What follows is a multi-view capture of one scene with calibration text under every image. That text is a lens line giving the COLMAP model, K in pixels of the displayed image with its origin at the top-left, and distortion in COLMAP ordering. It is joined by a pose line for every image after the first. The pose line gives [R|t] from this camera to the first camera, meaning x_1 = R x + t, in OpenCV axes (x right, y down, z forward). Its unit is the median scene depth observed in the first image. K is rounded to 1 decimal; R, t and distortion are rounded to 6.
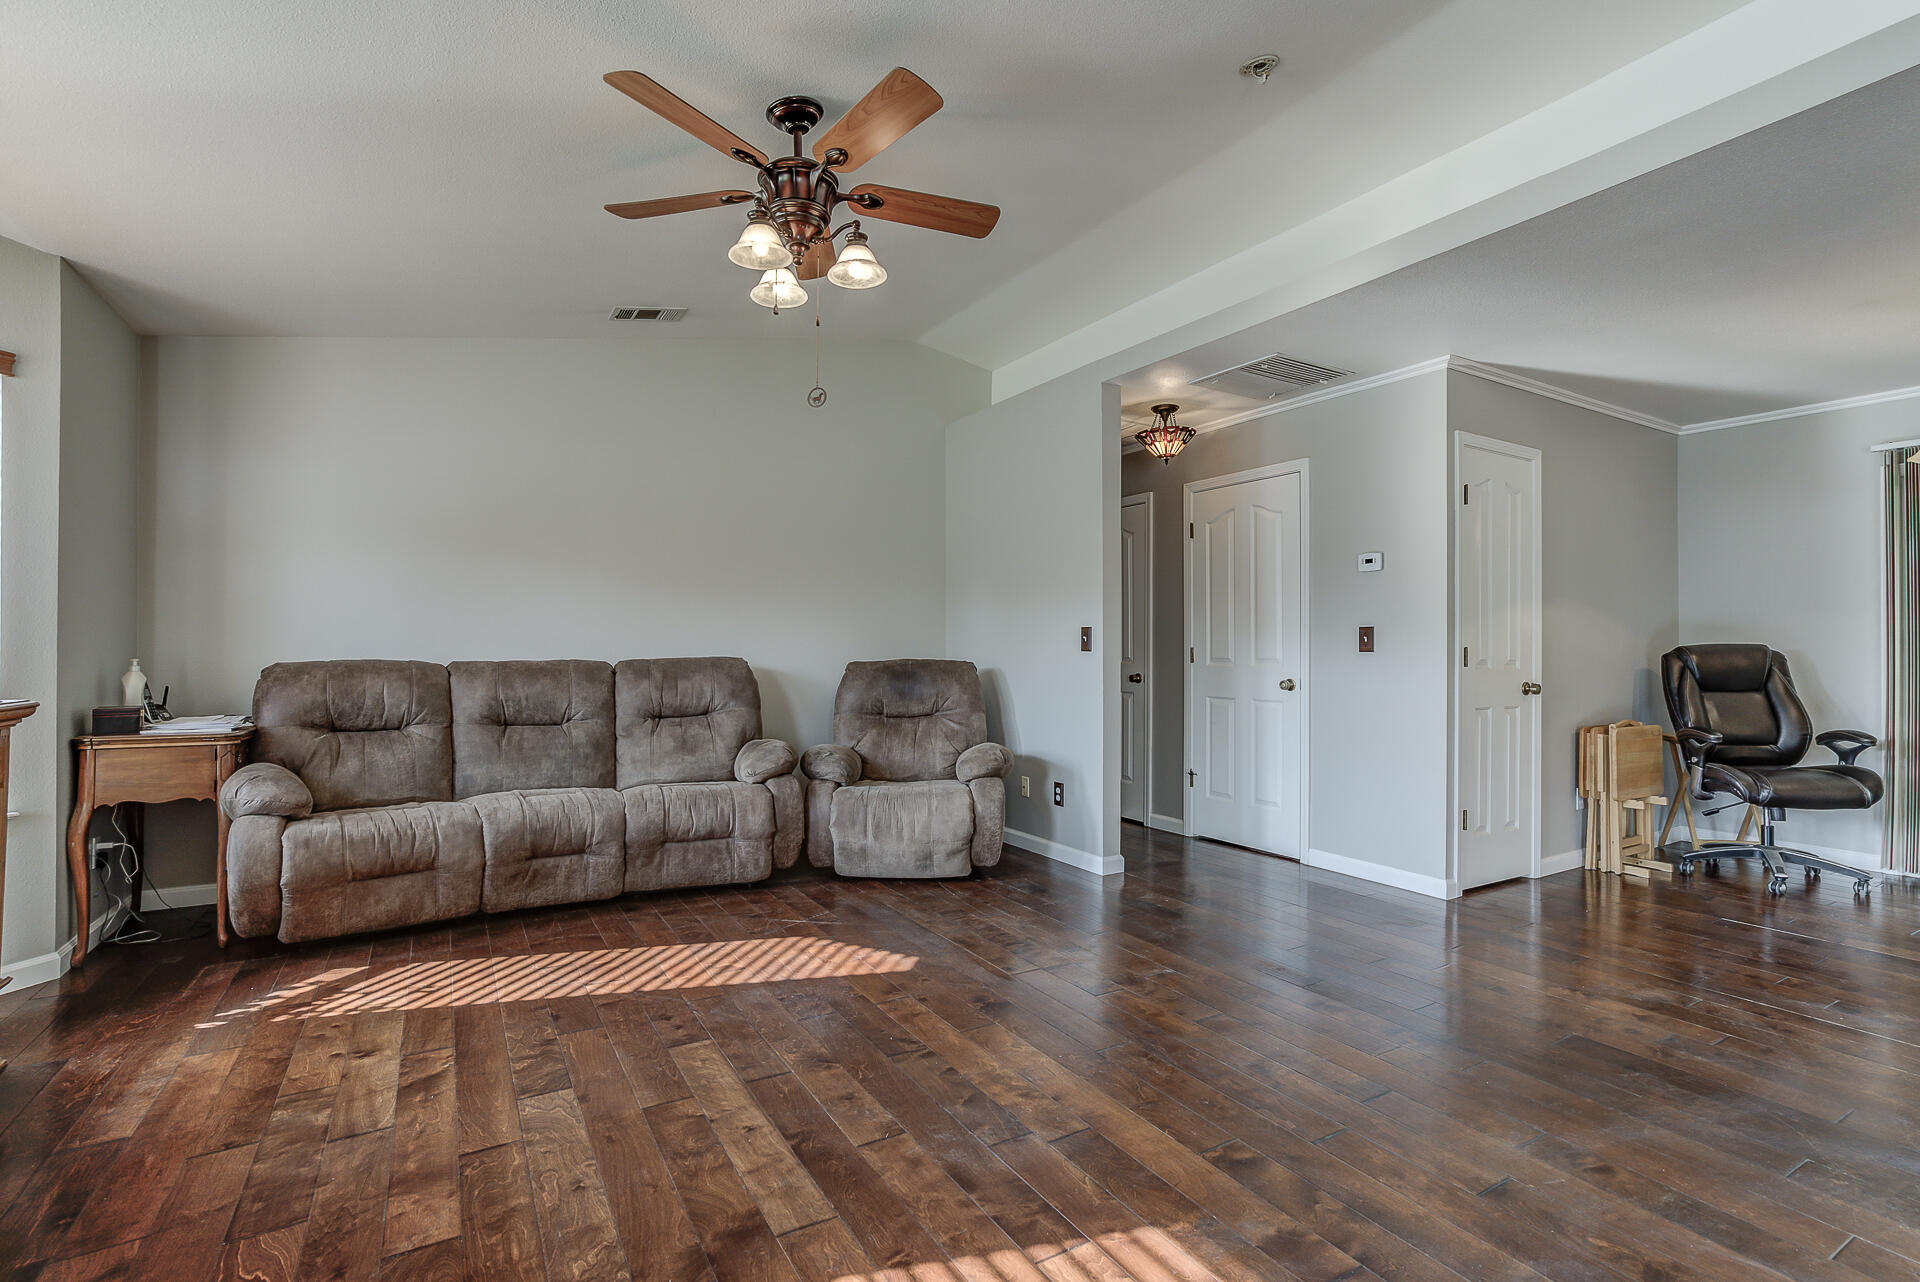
lens RADIAL K [[900.8, 0, 957.6], [0, 900.8, 655.8], [0, 0, 1]] dist [-0.044374, 0.032629]
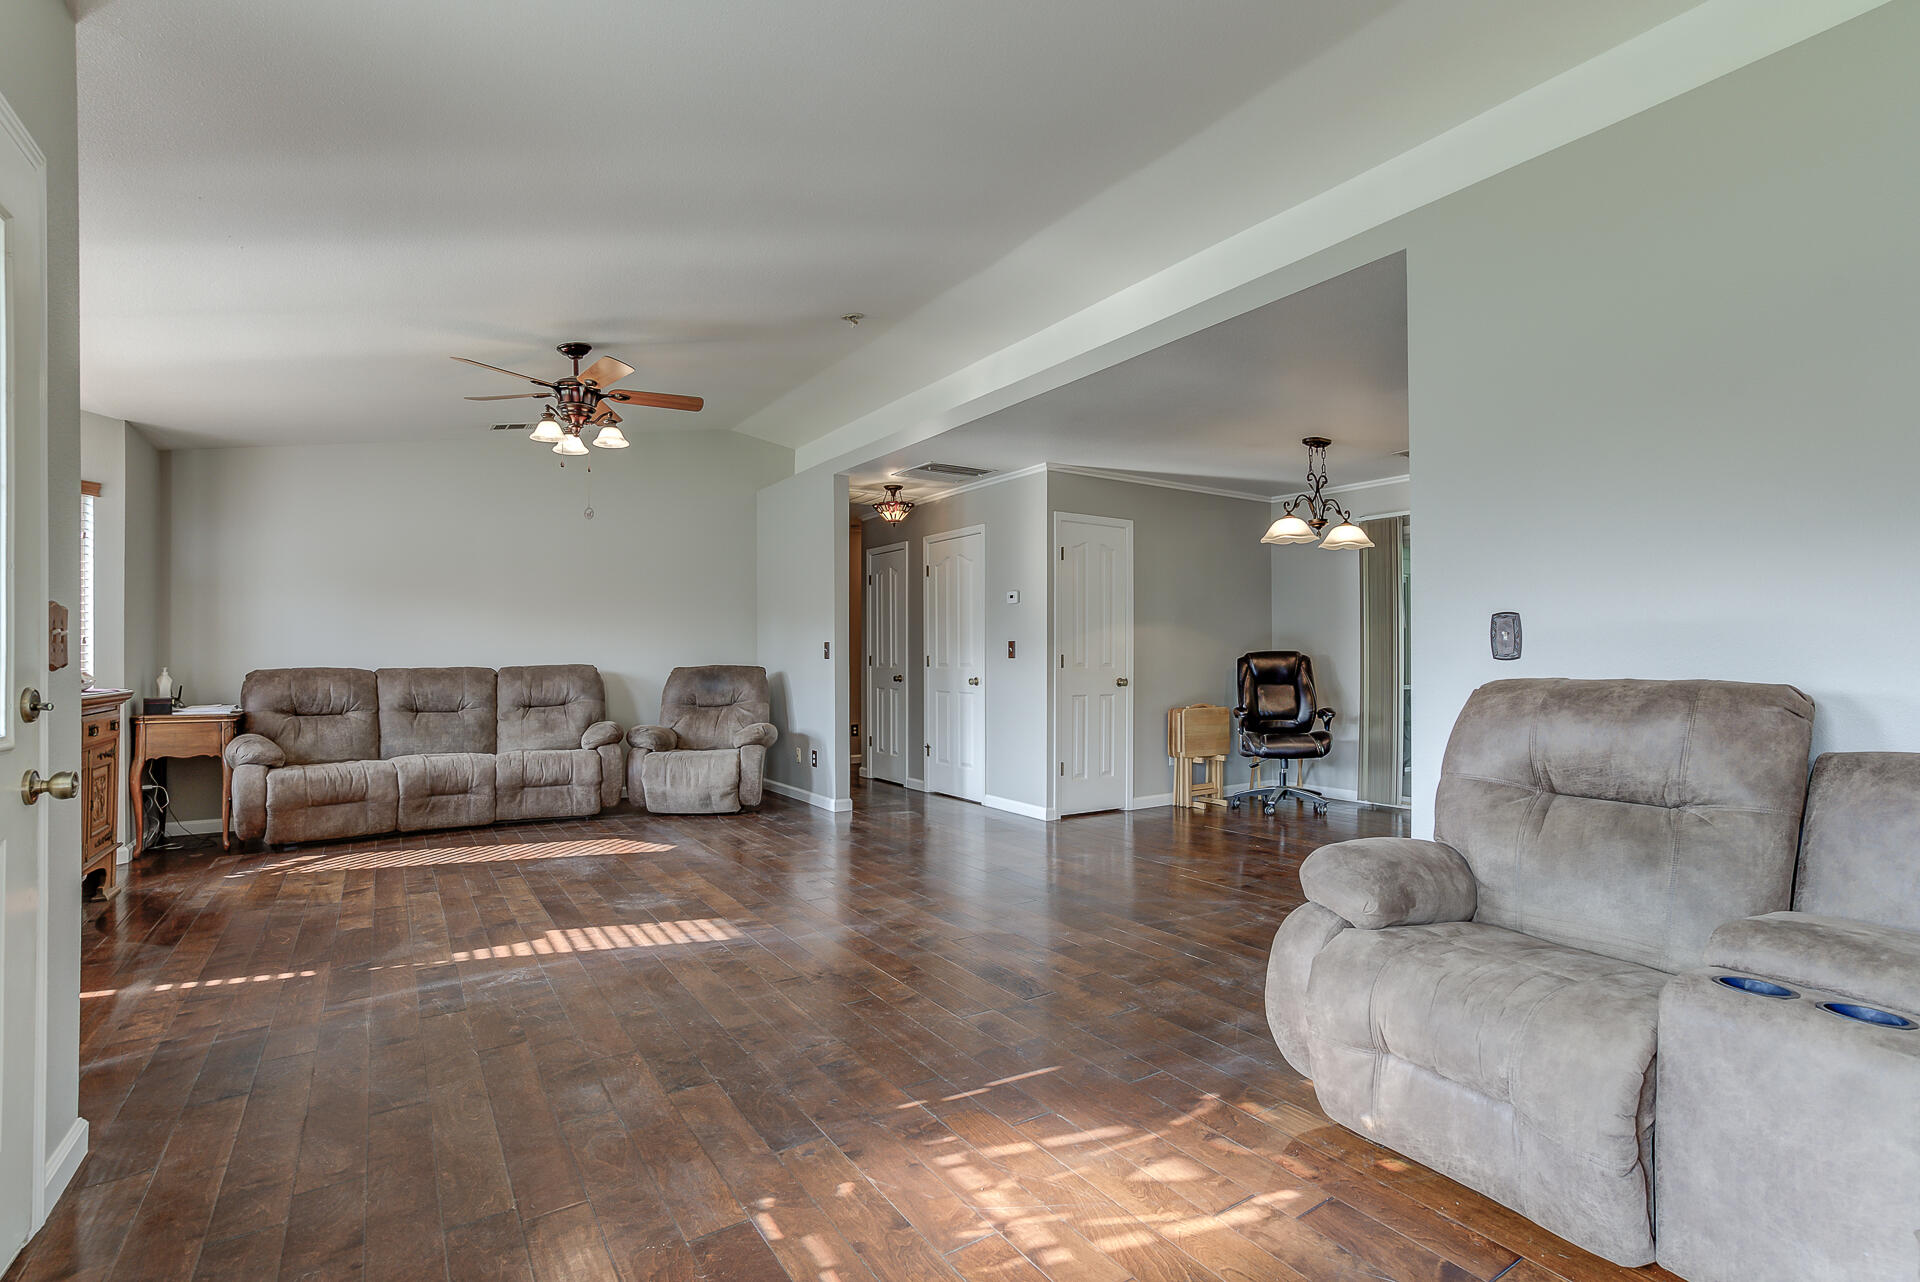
lens RADIAL K [[910.9, 0, 966.3], [0, 910.9, 662.3], [0, 0, 1]] dist [-0.045512, 0.036557]
pose [[0.998703, -0.006040, 0.050548, 0.322814], [0.006095, 0.999981, -0.000927, 0.003778], [-0.050542, 0.001234, 0.998721, -0.524792]]
